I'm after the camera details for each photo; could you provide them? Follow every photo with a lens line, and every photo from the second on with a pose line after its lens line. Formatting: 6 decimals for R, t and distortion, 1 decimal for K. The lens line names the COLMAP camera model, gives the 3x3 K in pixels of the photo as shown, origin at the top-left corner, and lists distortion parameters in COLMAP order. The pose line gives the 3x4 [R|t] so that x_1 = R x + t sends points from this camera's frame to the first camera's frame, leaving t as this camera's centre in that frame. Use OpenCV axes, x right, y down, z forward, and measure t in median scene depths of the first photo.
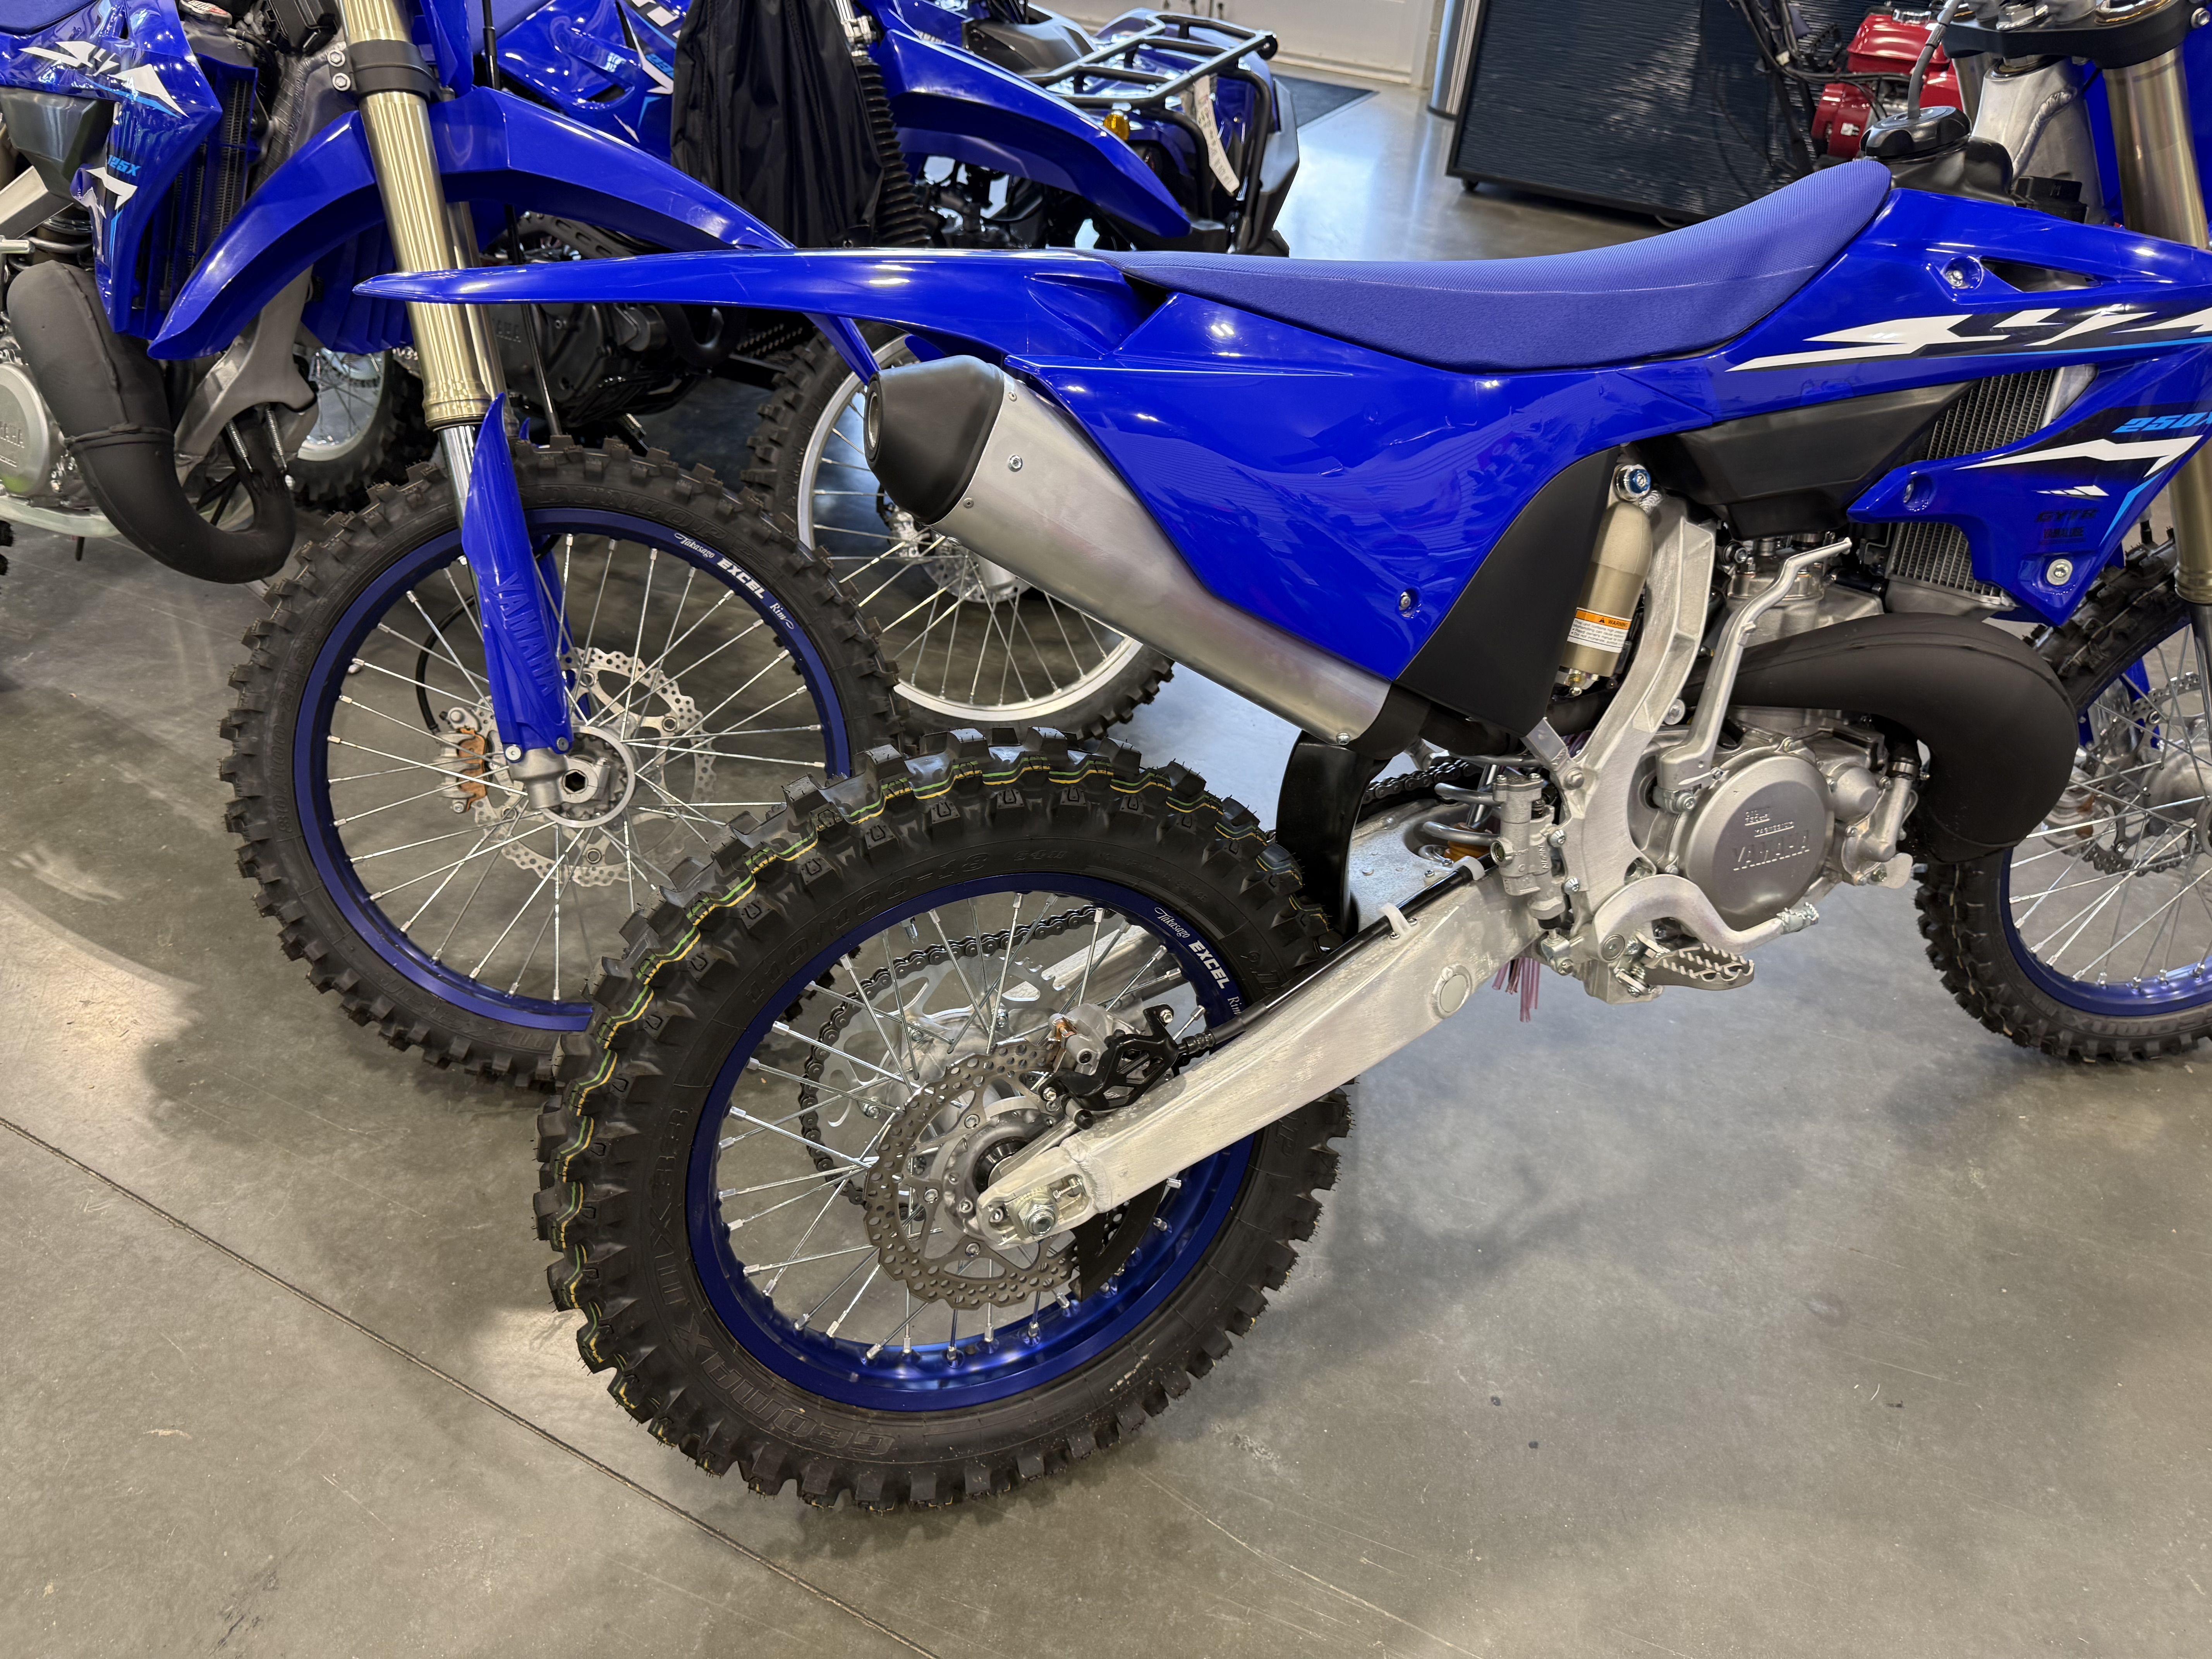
lens RADIAL K [[1581.3, 0, 1109.6], [0, 1581.3, 835.9], [0, 0, 1]] dist [0.030347, -0.044351]
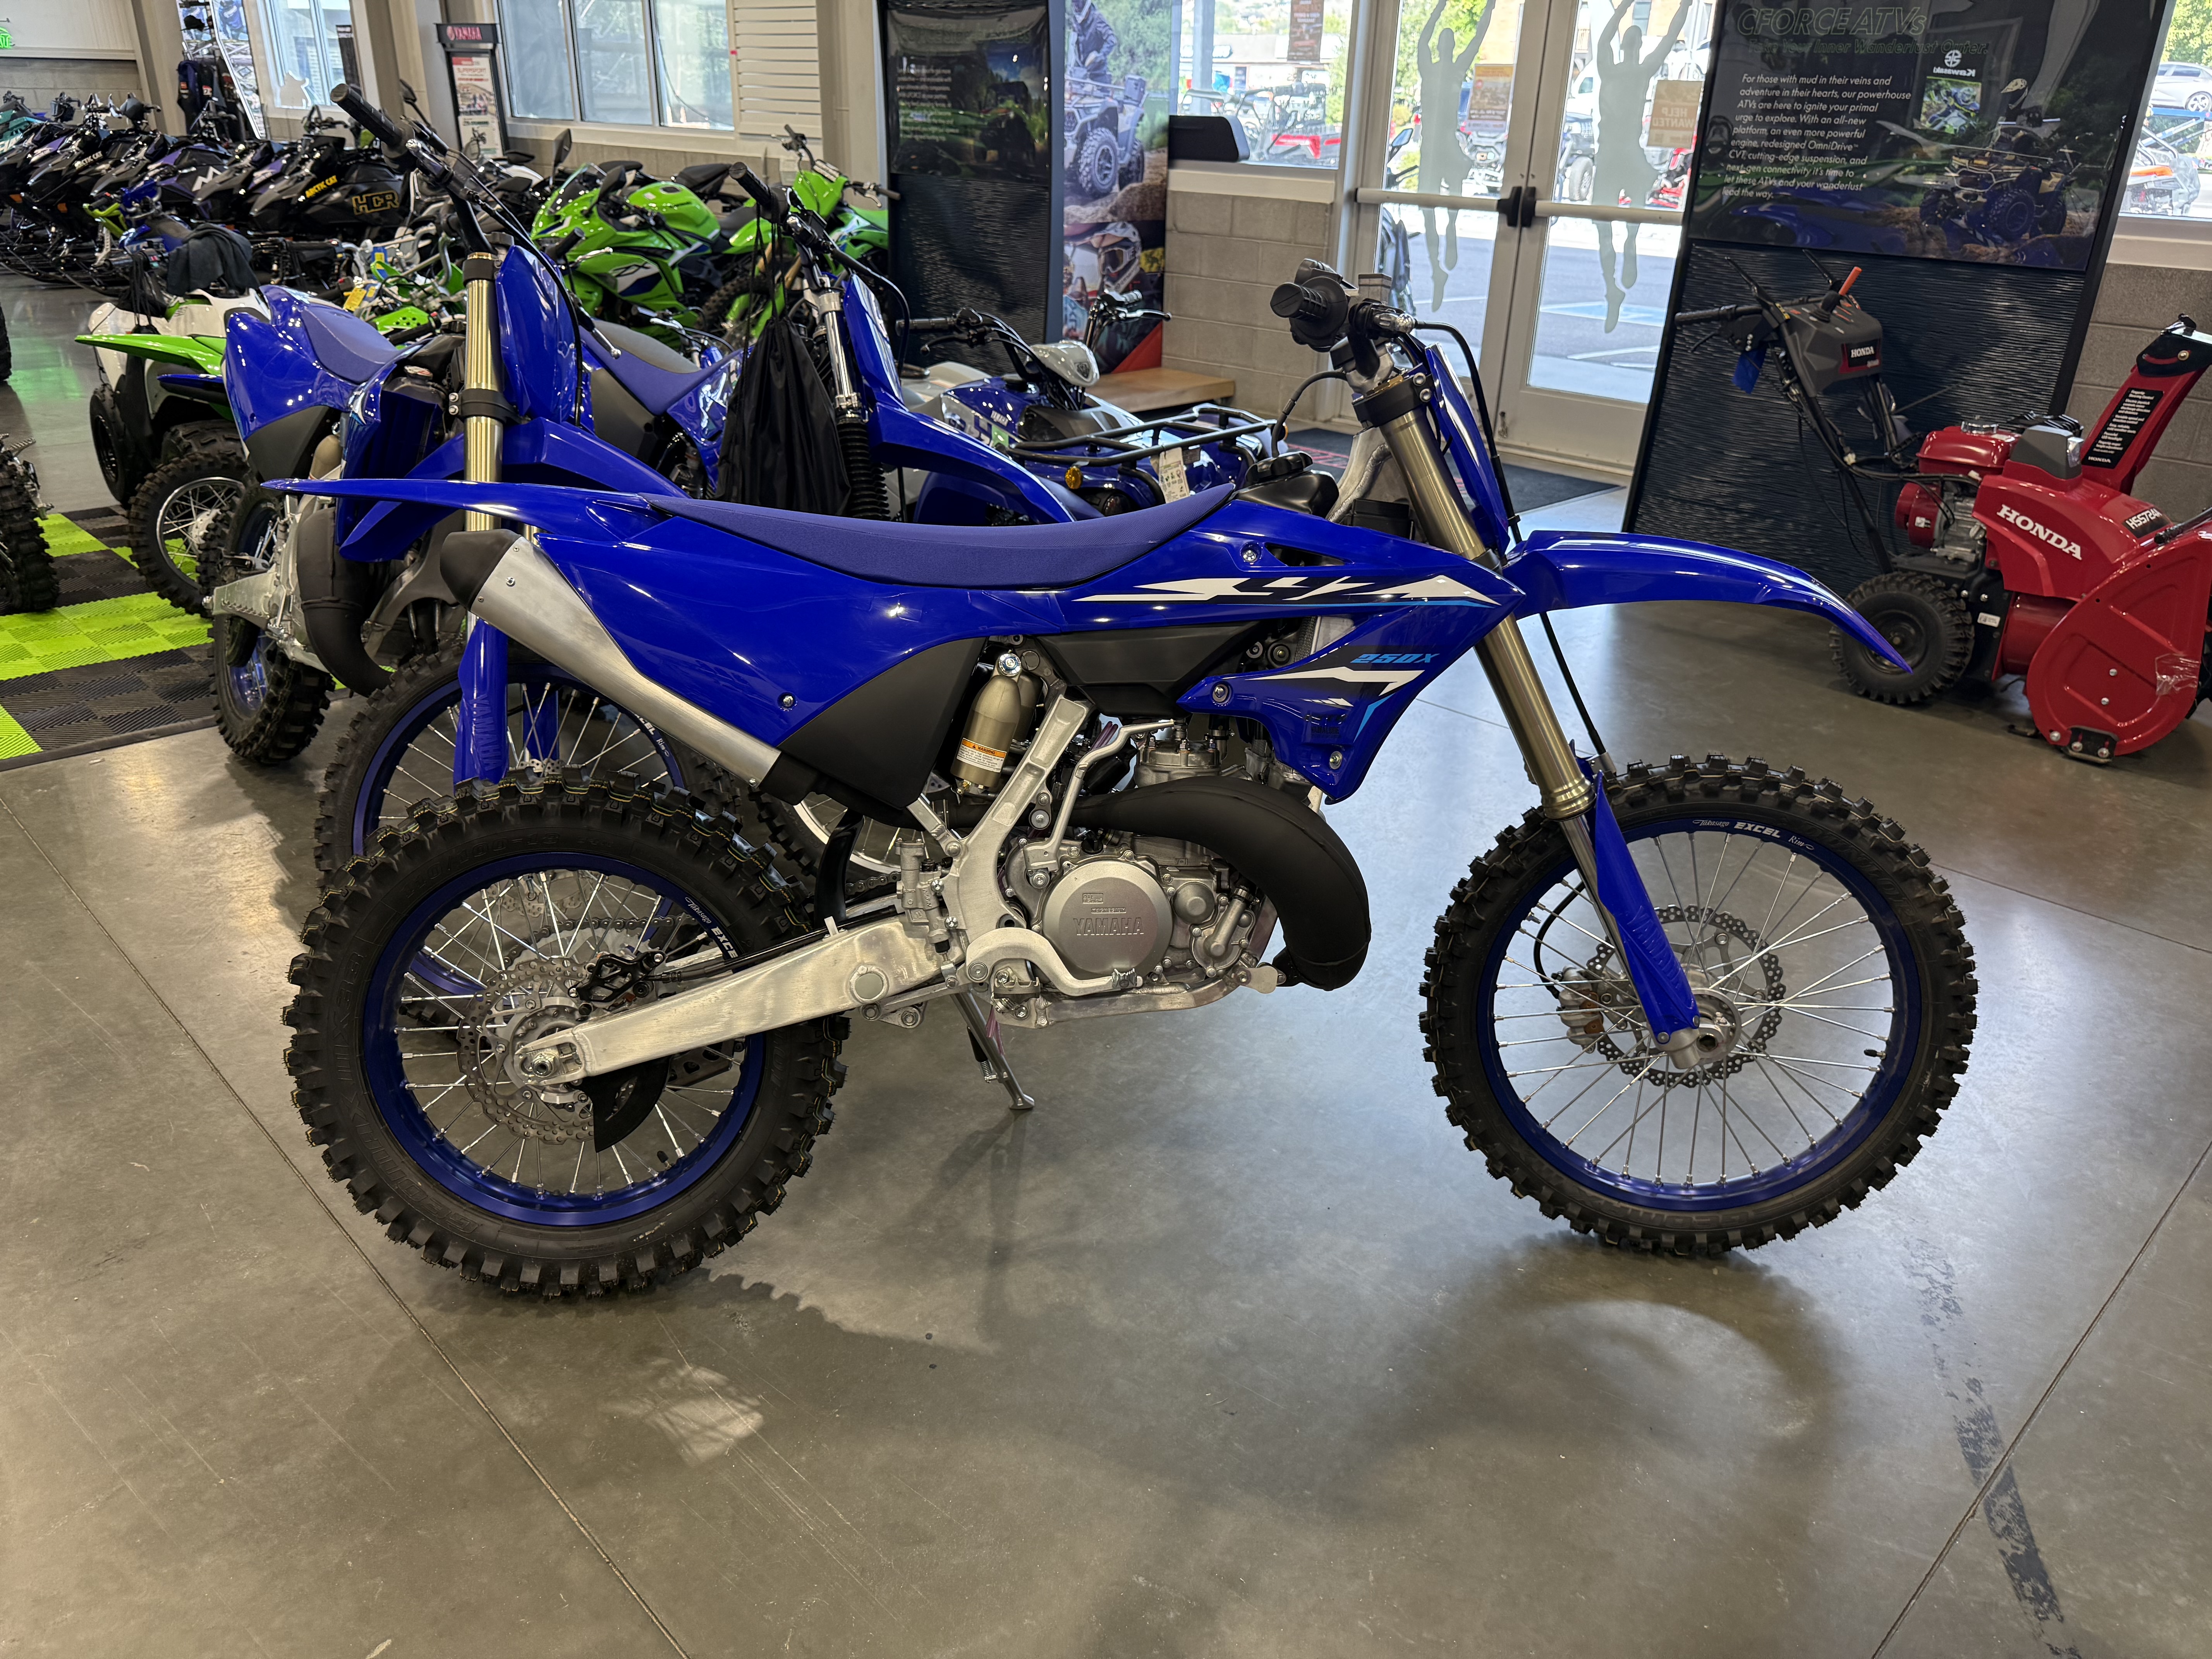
lens RADIAL K [[1581.3, 0, 1097.7], [0, 1581.3, 822.9], [0, 0, 1]] dist [0.030347, -0.044351]
pose [[0.946485, 0.105314, -0.305082, 0.770355], [-0.172419, 0.964065, -0.202116, 0.191784], [0.272833, 0.243902, 0.930631, -0.321140]]
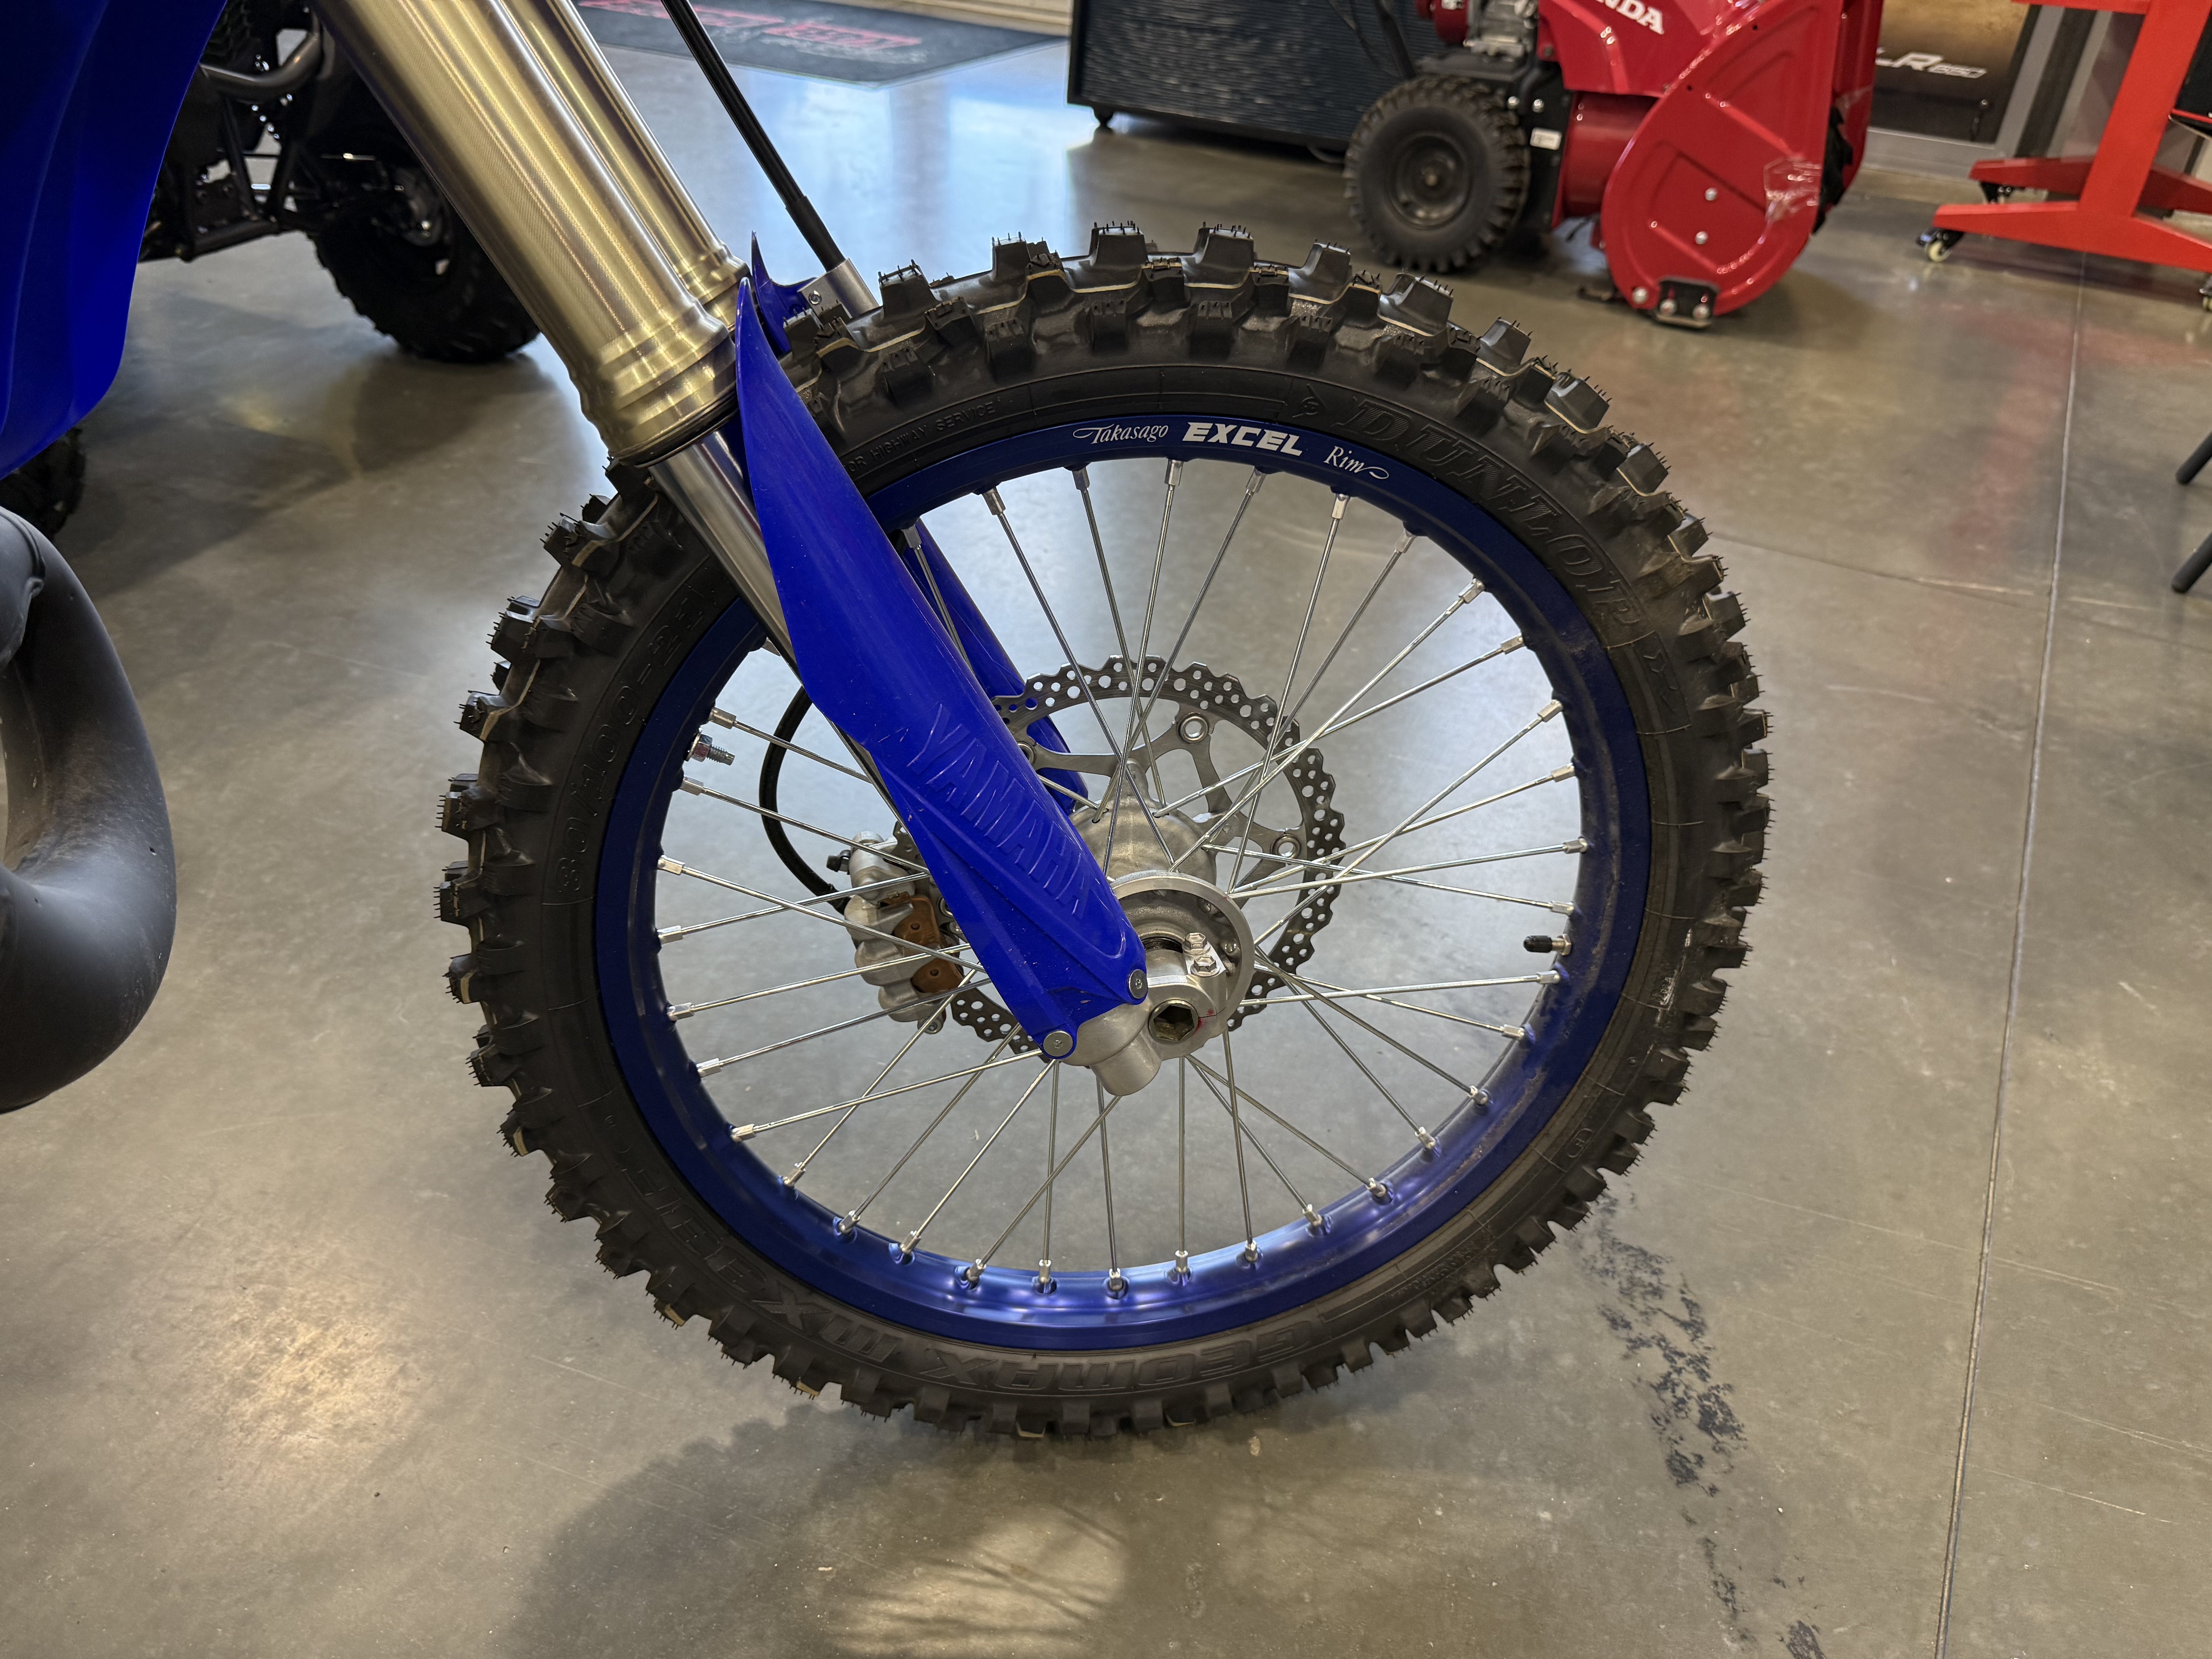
lens RADIAL K [[1581.3, 0, 1095.7], [0, 1581.3, 829.0], [0, 0, 1]] dist [0.030347, -0.044351]
pose [[0.999407, -0.000255, -0.034445, 0.863931], [-0.001045, 0.999287, -0.037742, -0.040138], [0.034430, 0.037756, 0.998694, 0.631905]]
